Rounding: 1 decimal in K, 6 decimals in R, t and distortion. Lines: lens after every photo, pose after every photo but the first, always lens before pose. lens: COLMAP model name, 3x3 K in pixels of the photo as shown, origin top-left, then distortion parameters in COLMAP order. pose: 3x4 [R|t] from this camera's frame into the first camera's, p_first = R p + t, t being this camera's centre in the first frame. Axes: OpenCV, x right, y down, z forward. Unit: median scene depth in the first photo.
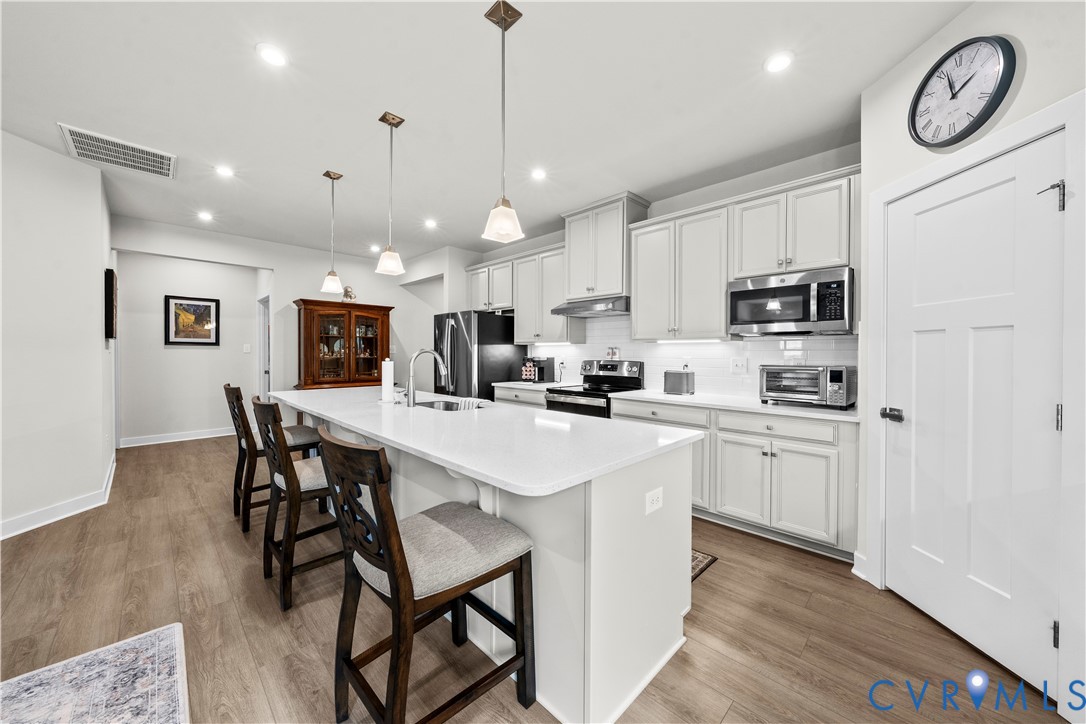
lens RADIAL K [[391.8, 0, 543.5], [0, 391.8, 354.3], [0, 0, 1]] dist [-0.000504, 0.000034]
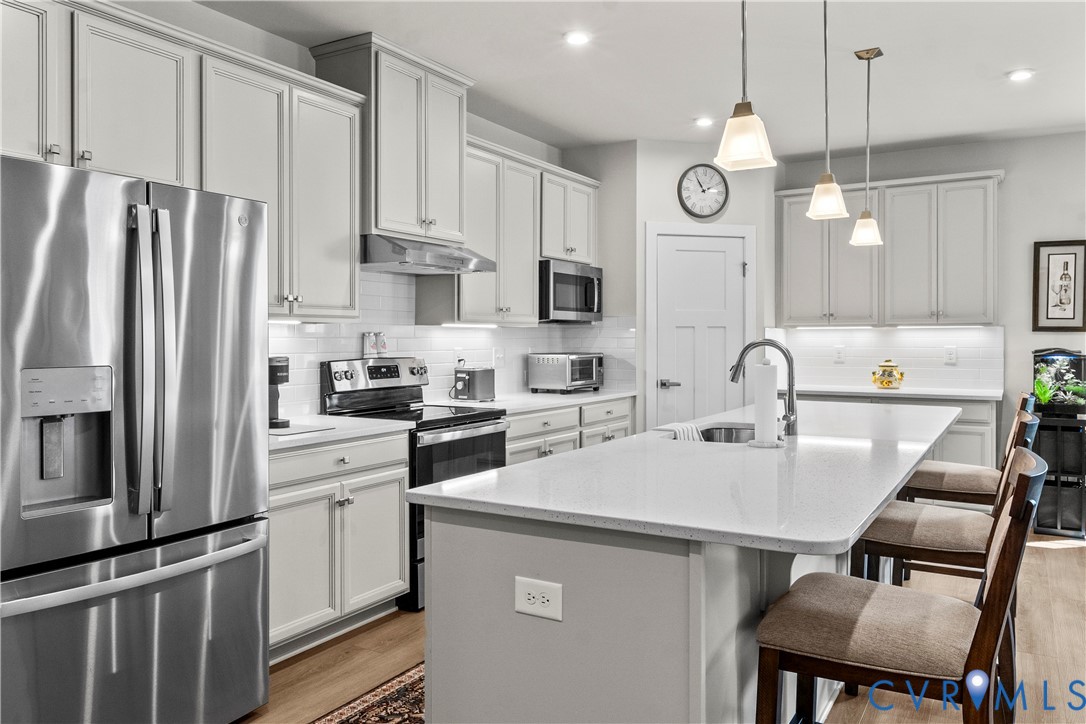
lens RADIAL K [[806.2, 0, 543.0], [0, 806.2, 362.0], [0, 0, 1]] dist [-0.008639, -0.002550]
pose [[-0.245186, -0.029253, 0.969035, -1.052877], [0.005375, 0.999488, 0.031533, -0.013029], [-0.969461, 0.012940, -0.244903, 1.213601]]
